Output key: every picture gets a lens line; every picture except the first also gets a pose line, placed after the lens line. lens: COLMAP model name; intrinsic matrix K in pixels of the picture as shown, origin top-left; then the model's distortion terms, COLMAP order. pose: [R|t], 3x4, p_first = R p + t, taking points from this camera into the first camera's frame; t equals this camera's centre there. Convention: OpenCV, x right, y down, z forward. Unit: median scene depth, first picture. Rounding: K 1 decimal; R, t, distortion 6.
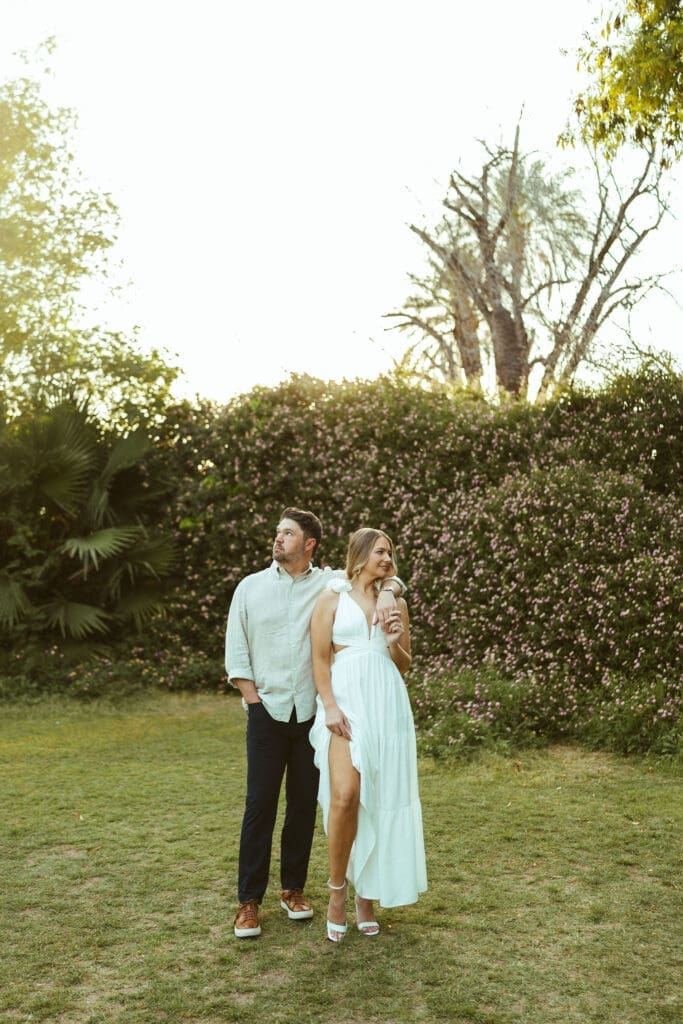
lens RADIAL K [[1034.9, 0, 341.5], [0, 1034.9, 512.0], [0, 0, 1]] dist [0.061552, 0.000664]
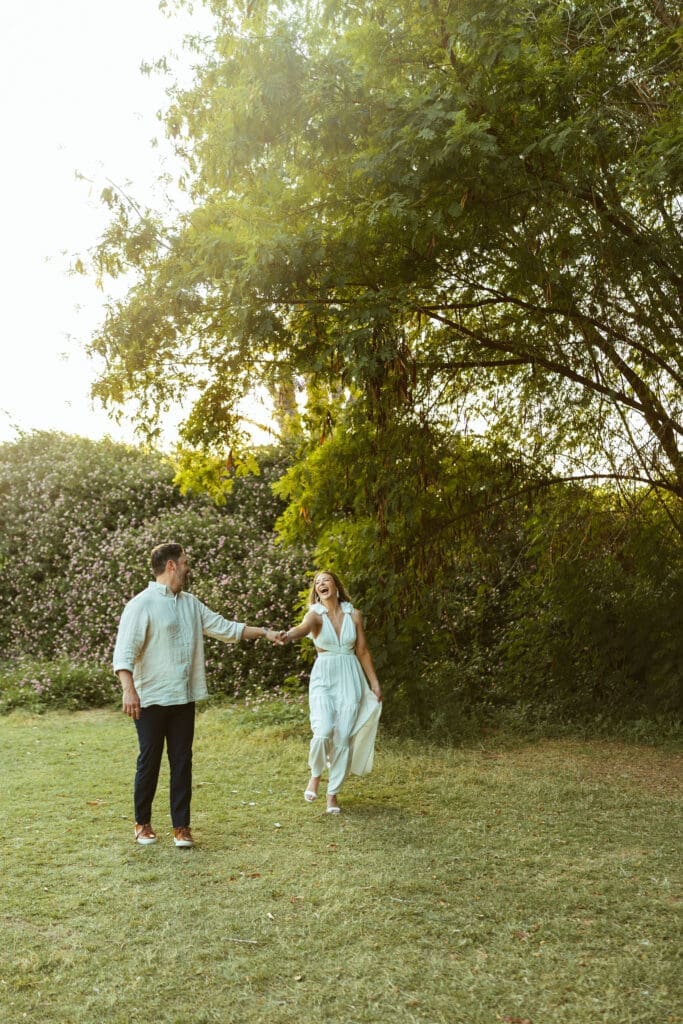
lens RADIAL K [[985.6, 0, 330.3], [0, 985.6, 516.7], [0, 0, 1]] dist [0.007947, -0.005816]
pose [[0.998027, 0.000864, 0.062779, 0.296125], [0.000325, 0.999821, -0.018926, -0.012963], [-0.062784, 0.018909, 0.997848, -0.270154]]
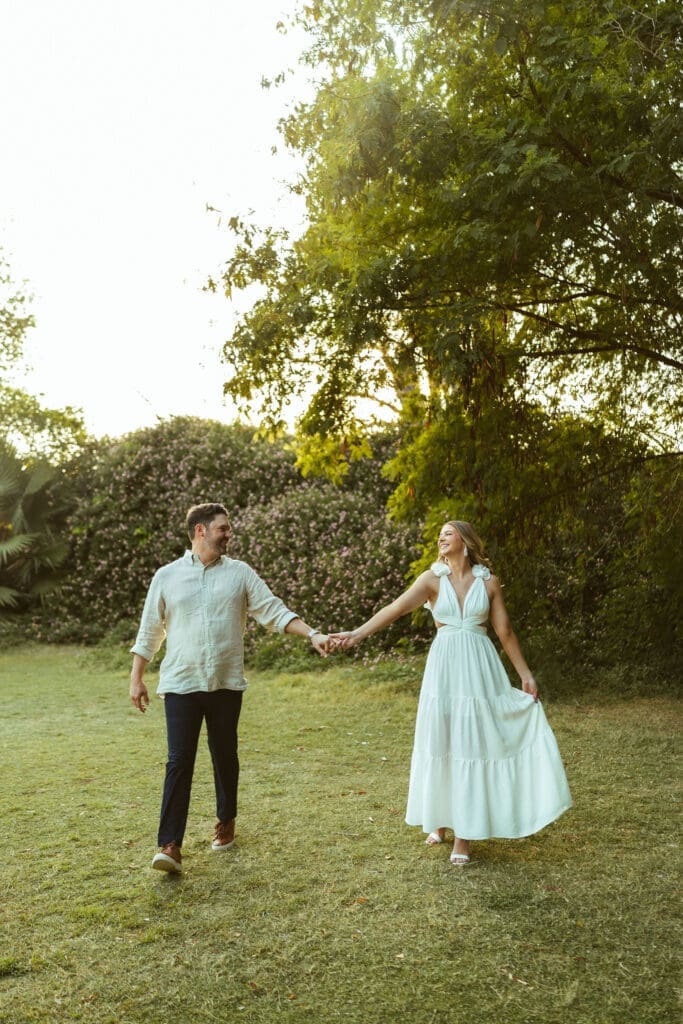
lens RADIAL K [[985.6, 0, 330.3], [0, 985.6, 516.7], [0, 0, 1]] dist [0.007947, -0.005816]
pose [[0.997657, -0.012409, -0.067274, 0.310176], [0.013102, 0.999866, 0.009857, -0.018074], [0.067142, -0.010715, 0.997686, -0.357407]]
